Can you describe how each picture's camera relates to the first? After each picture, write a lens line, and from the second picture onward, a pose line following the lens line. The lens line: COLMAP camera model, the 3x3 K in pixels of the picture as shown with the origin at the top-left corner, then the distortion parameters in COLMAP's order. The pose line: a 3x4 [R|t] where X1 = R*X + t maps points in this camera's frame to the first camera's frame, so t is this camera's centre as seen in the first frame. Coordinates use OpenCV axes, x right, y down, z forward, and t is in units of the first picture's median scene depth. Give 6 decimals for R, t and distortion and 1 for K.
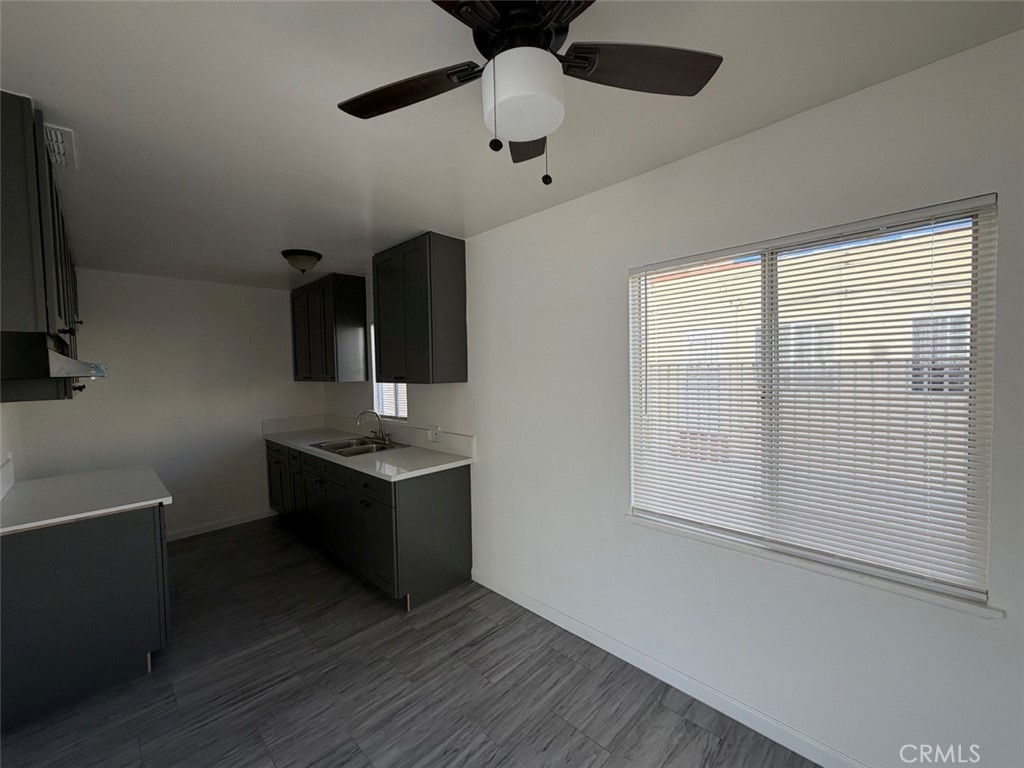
lens RADIAL K [[399.5, 0, 516.7], [0, 399.5, 385.0], [0, 0, 1]] dist [-0.010365, -0.000040]
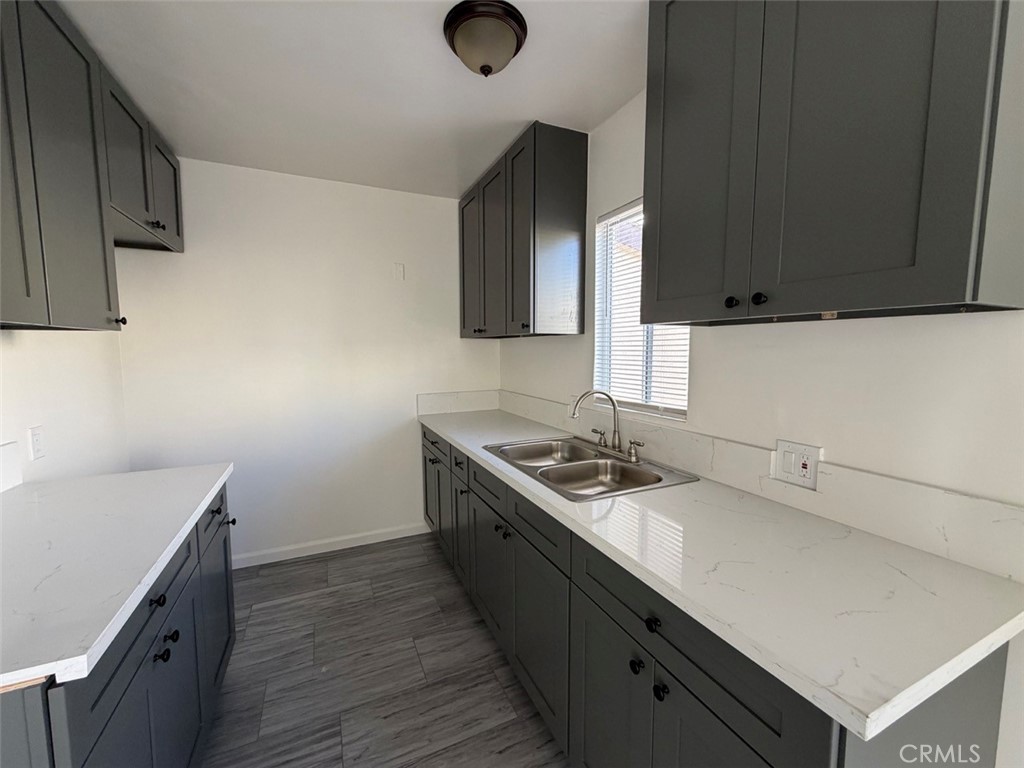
lens RADIAL K [[412.7, 0, 510.9], [0, 412.7, 382.9], [0, 0, 1]] dist [-0.008321, -0.000101]
pose [[0.926697, 0.047575, -0.372785, -0.420124], [-0.029906, 0.998144, 0.053040, 0.048558], [0.374617, -0.038003, 0.926400, 0.744087]]
